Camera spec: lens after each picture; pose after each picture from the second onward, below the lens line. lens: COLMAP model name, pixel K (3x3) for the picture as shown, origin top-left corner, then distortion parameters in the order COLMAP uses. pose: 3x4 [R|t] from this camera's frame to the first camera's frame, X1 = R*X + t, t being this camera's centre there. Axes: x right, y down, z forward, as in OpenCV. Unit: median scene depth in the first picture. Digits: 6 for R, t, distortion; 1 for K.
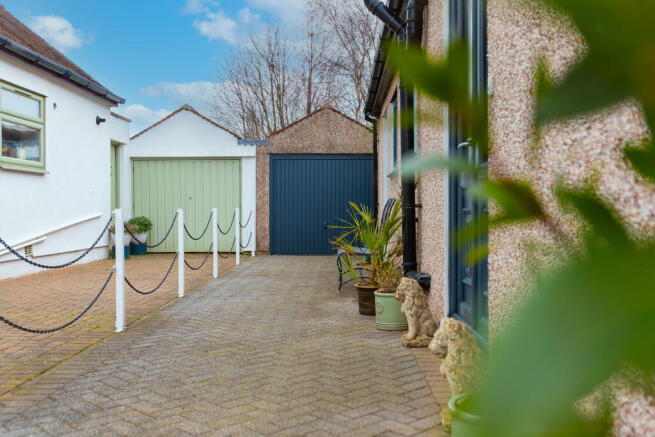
lens RADIAL K [[655.7, 0, 327.0], [0, 655.7, 217.8], [0, 0, 1]] dist [-0.011958, 0.000000]
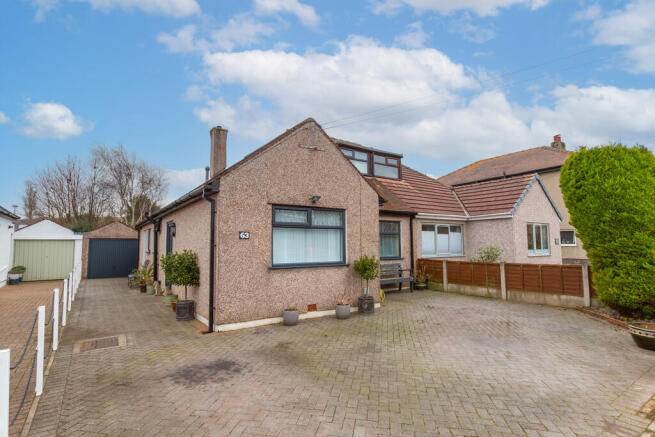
lens RADIAL K [[330.5, 0, 323.8], [0, 330.5, 220.8], [0, 0, 1]] dist [0.001781, 0.002344]
pose [[0.811676, 0.041684, 0.582619, -0.100591], [0.015023, 0.995631, -0.092162, -0.034896], [-0.583915, 0.083558, 0.807503, -0.551179]]
